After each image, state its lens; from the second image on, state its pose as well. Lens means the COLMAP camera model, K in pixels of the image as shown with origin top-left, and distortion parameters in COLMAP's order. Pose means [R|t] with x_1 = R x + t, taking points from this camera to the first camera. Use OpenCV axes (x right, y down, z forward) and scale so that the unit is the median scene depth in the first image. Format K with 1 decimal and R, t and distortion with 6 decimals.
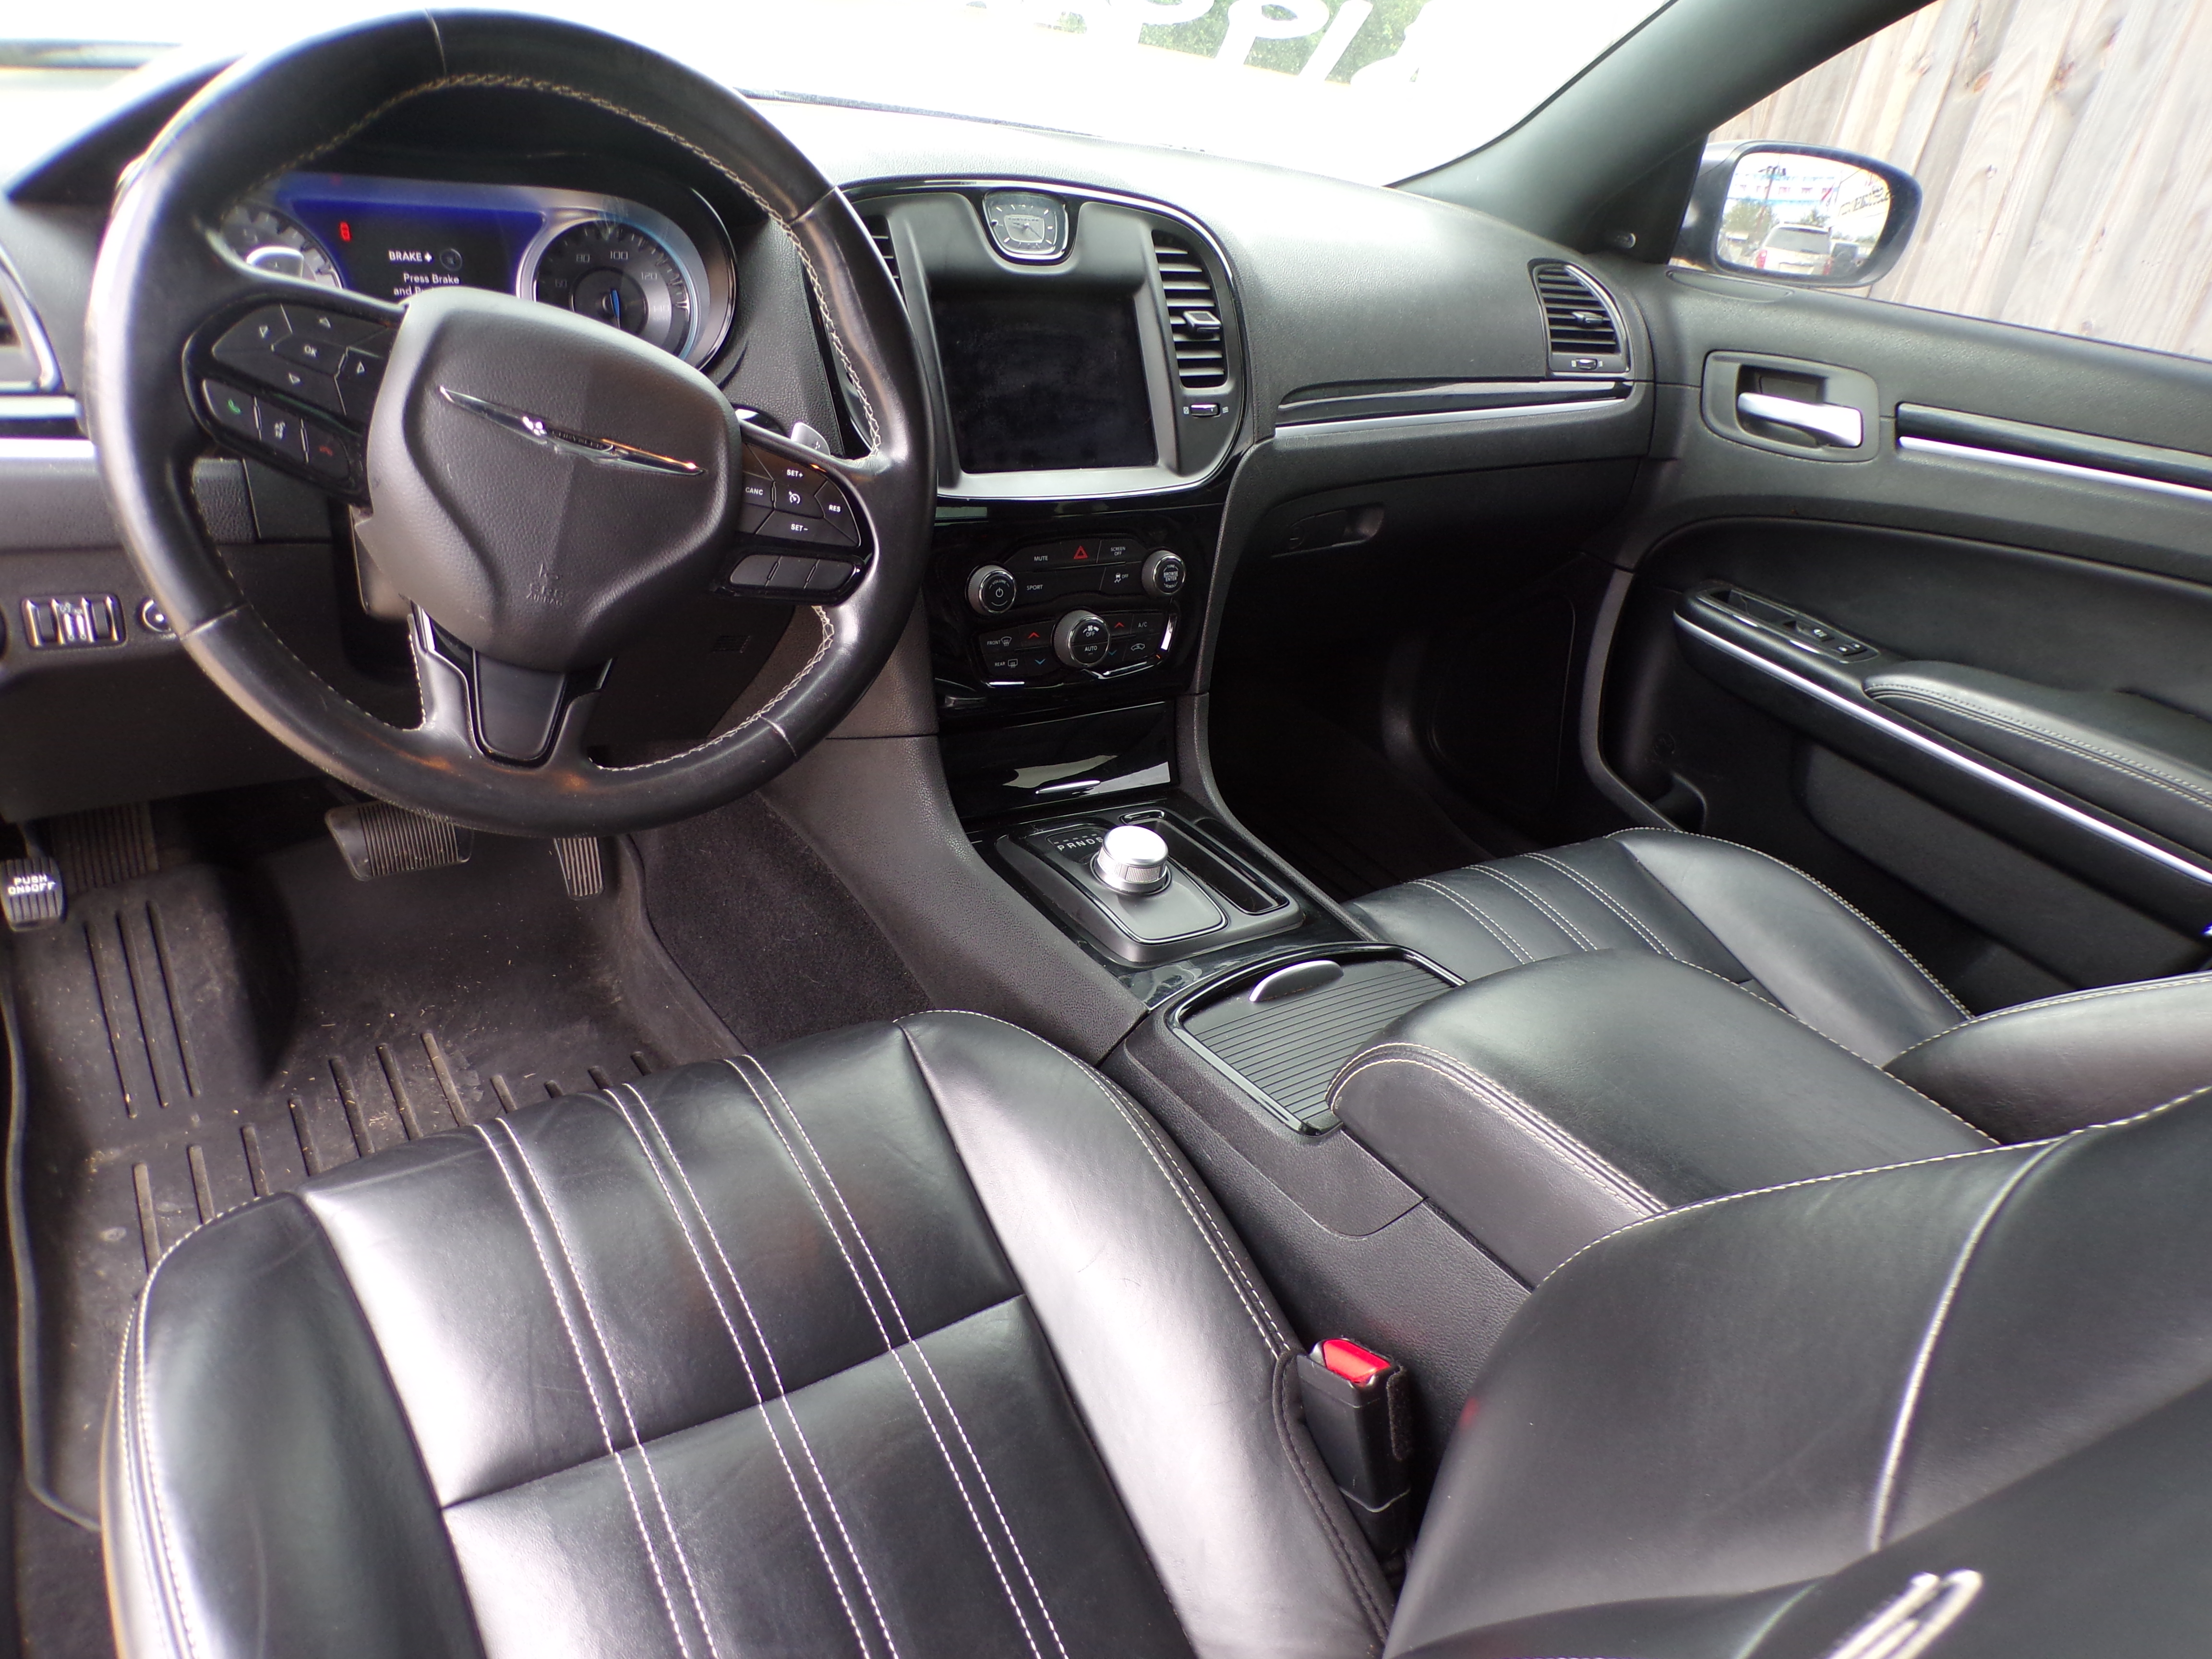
lens RADIAL K [[1504.2, 0, 1102.6], [0, 1504.2, 827.5], [0, 0, 1]] dist [-0.002594, 0.022104]
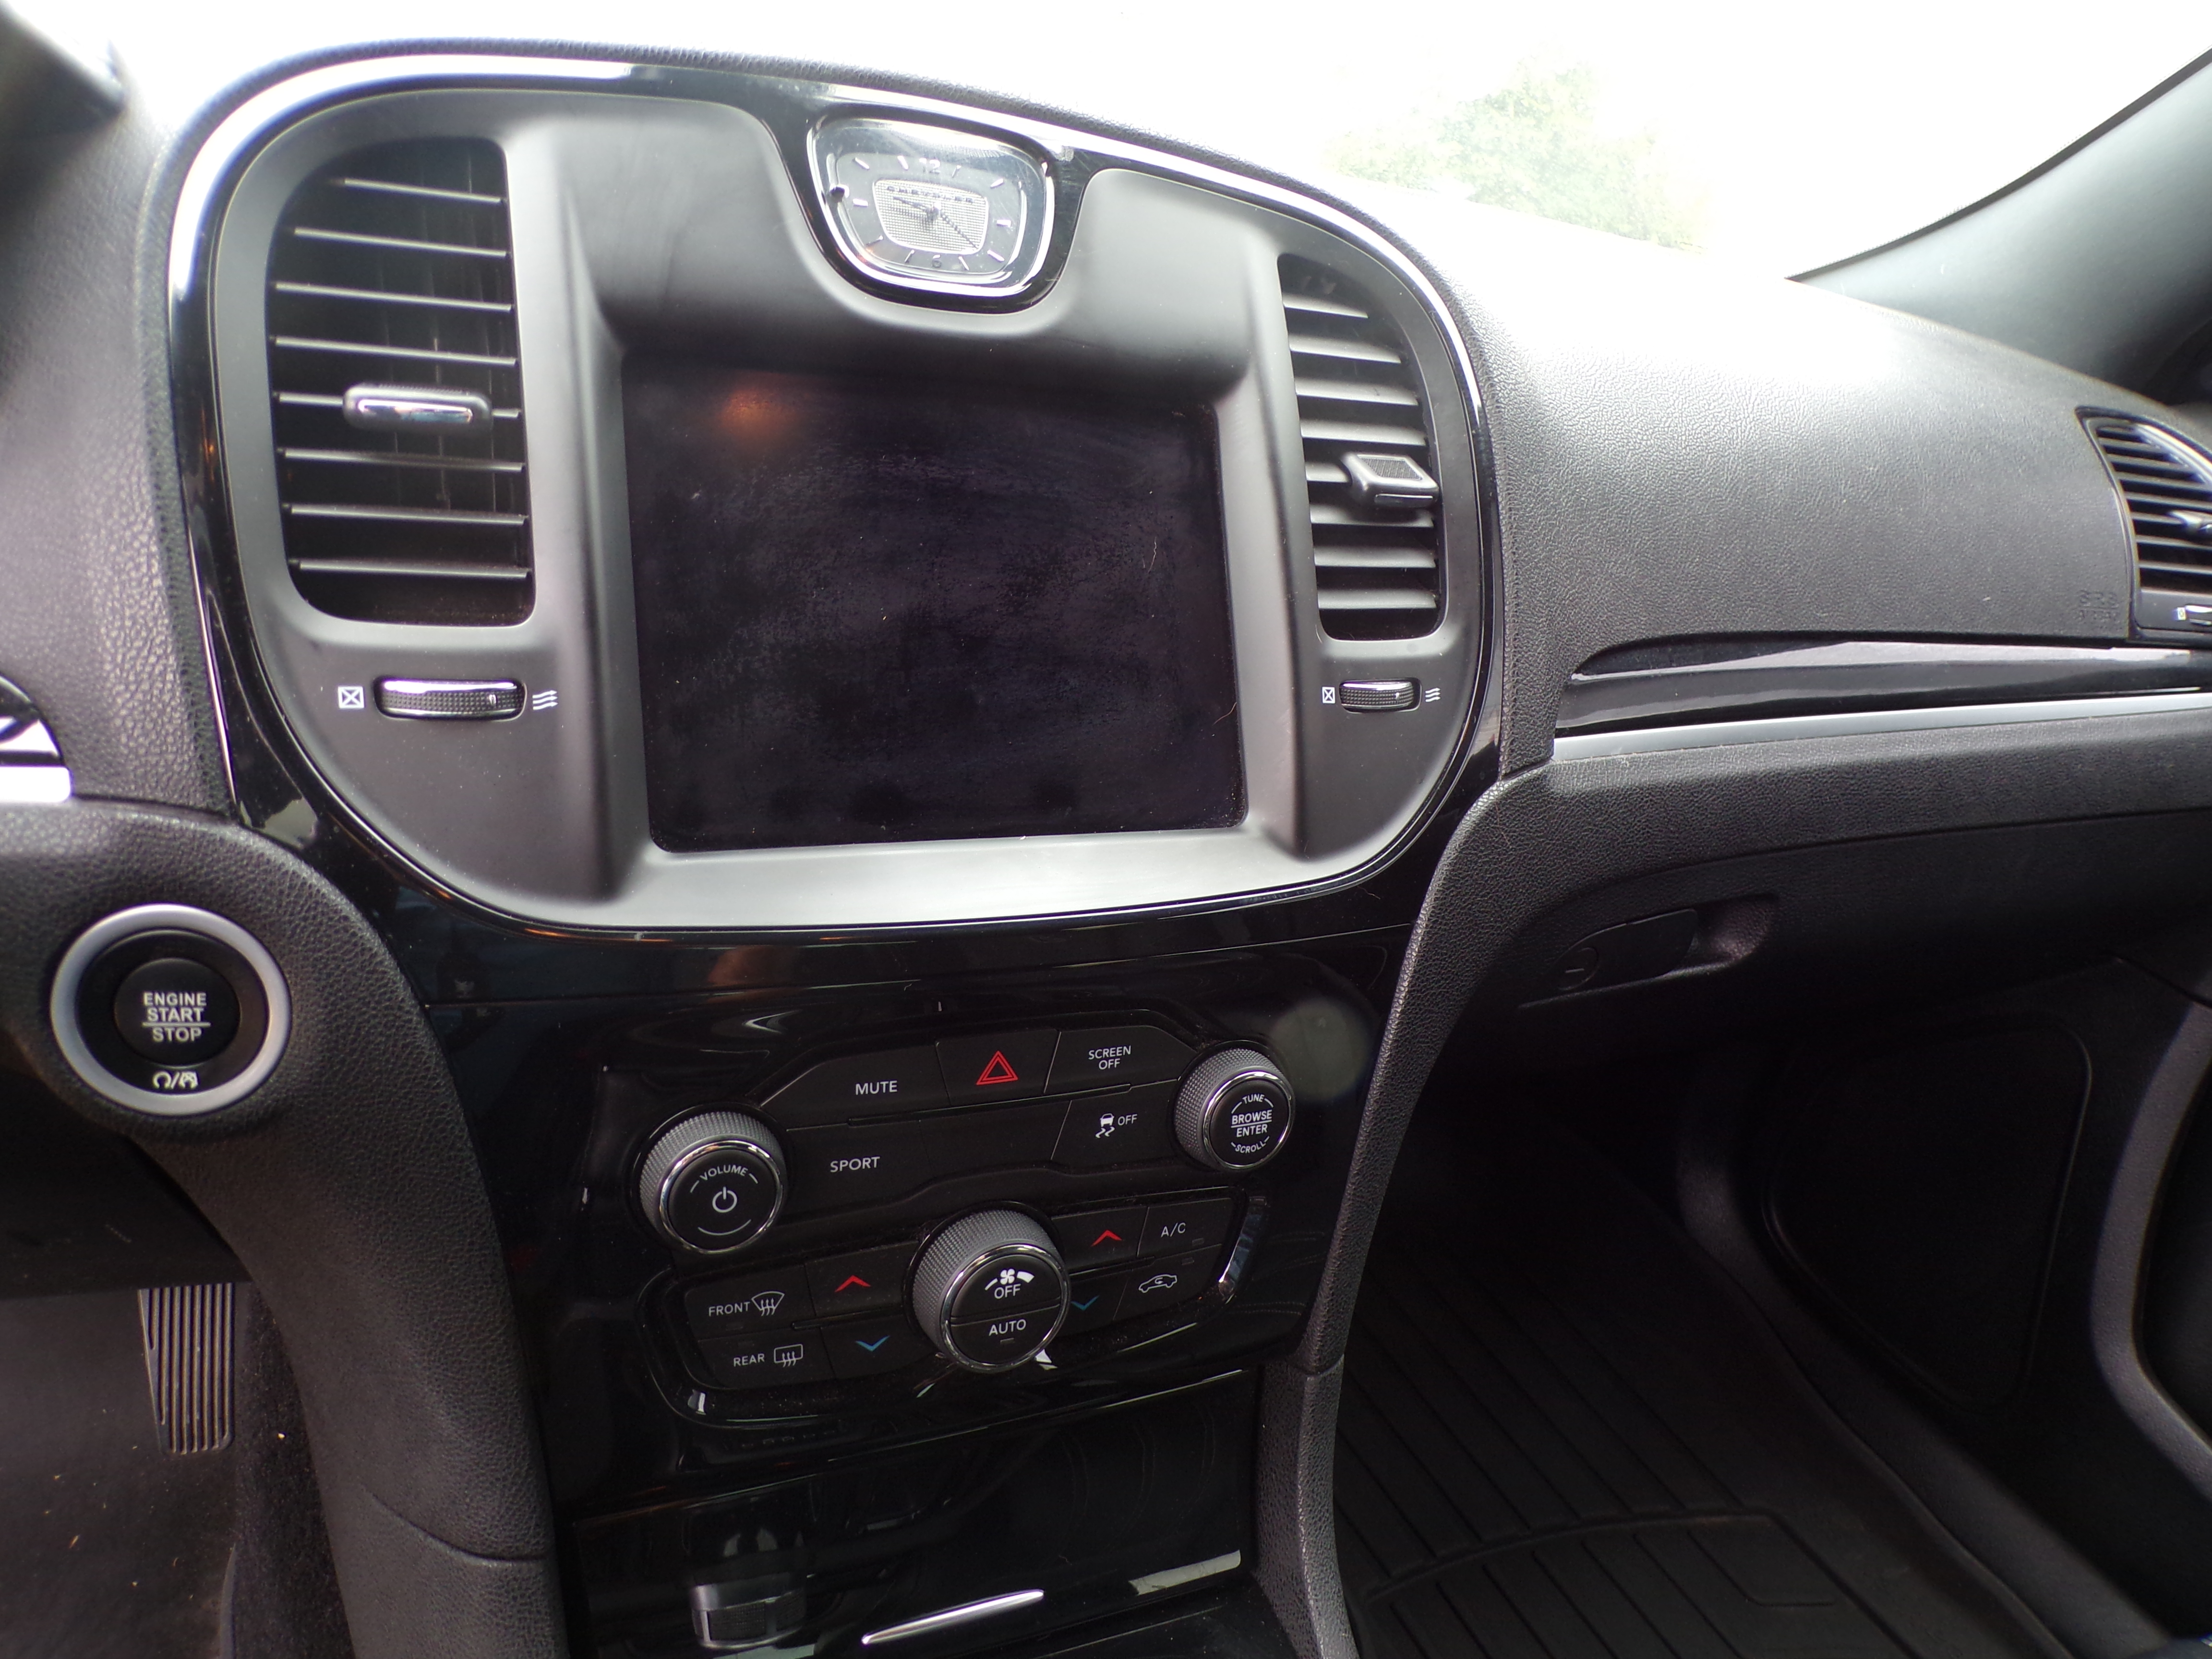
lens RADIAL K [[1504.2, 0, 1117.5], [0, 1504.2, 928.0], [0, 0, 1]] dist [-0.002594, 0.022104]
pose [[0.988219, 0.075703, -0.133012, 0.057787], [-0.084421, 0.994551, -0.061170, -0.187354], [0.127657, 0.071678, 0.989225, 0.605949]]
